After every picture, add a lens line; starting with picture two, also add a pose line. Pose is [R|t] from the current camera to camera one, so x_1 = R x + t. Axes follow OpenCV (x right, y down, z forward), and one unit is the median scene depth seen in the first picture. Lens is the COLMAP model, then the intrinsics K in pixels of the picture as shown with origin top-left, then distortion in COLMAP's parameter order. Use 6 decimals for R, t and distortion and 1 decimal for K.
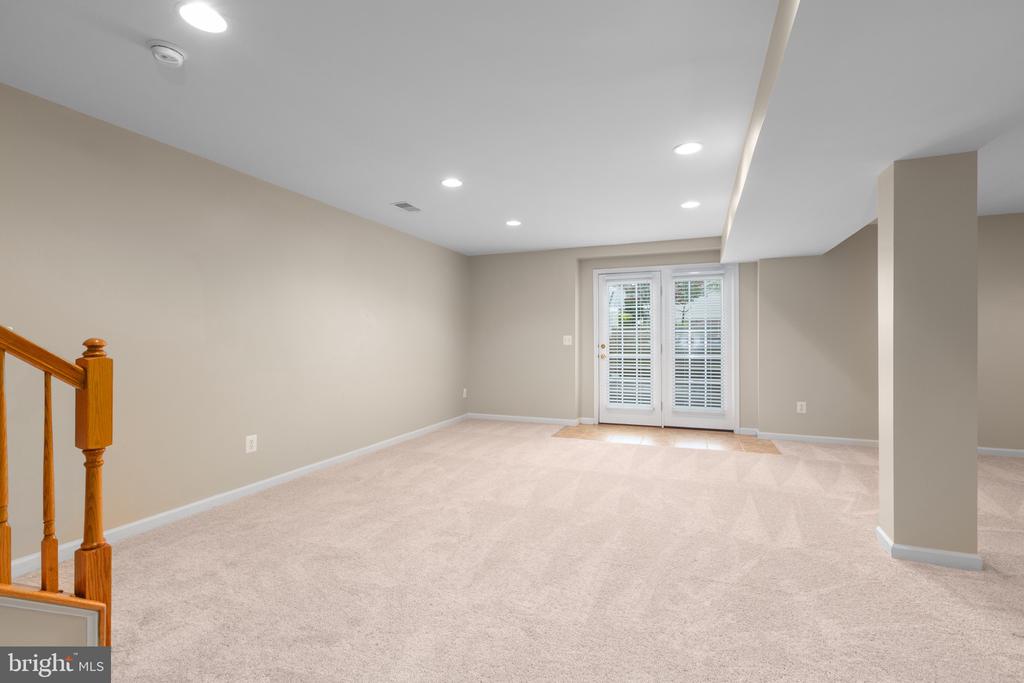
lens RADIAL K [[454.9, 0, 512.1], [0, 454.9, 343.8], [0, 0, 1]] dist [-0.002019, 0.001323]
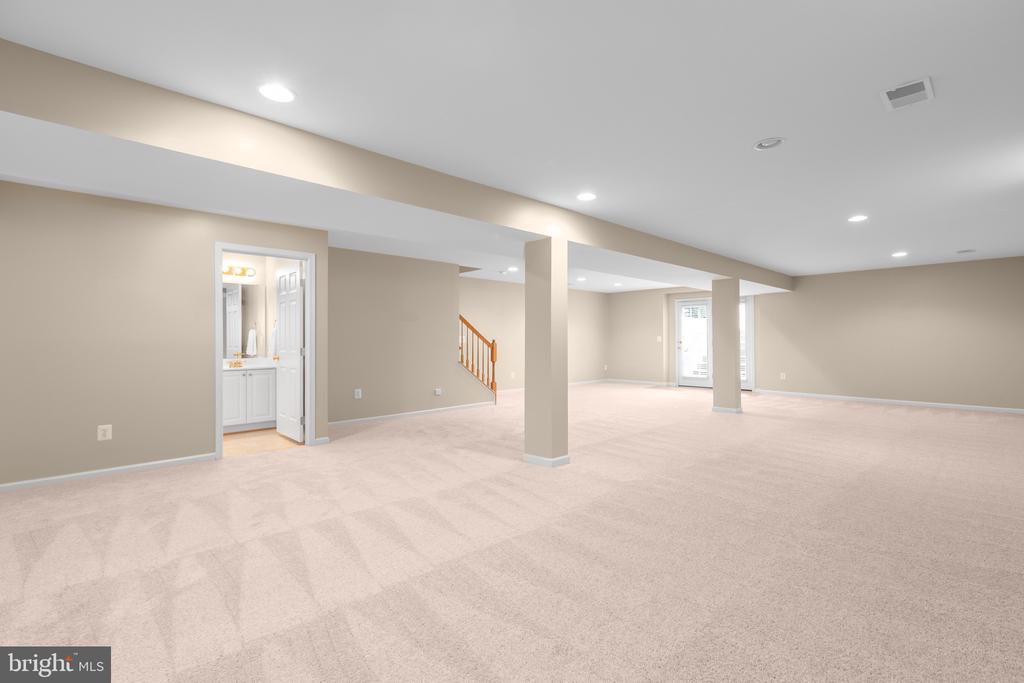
lens RADIAL K [[454.9, 0, 511.8], [0, 454.9, 341.0], [0, 0, 1]] dist [-0.002019, 0.001323]
pose [[0.907690, 0.000836, -0.419641, 0.384427], [-0.001744, 0.999997, -0.001780, 0.005383], [0.419639, 0.002348, 0.907688, -0.988471]]
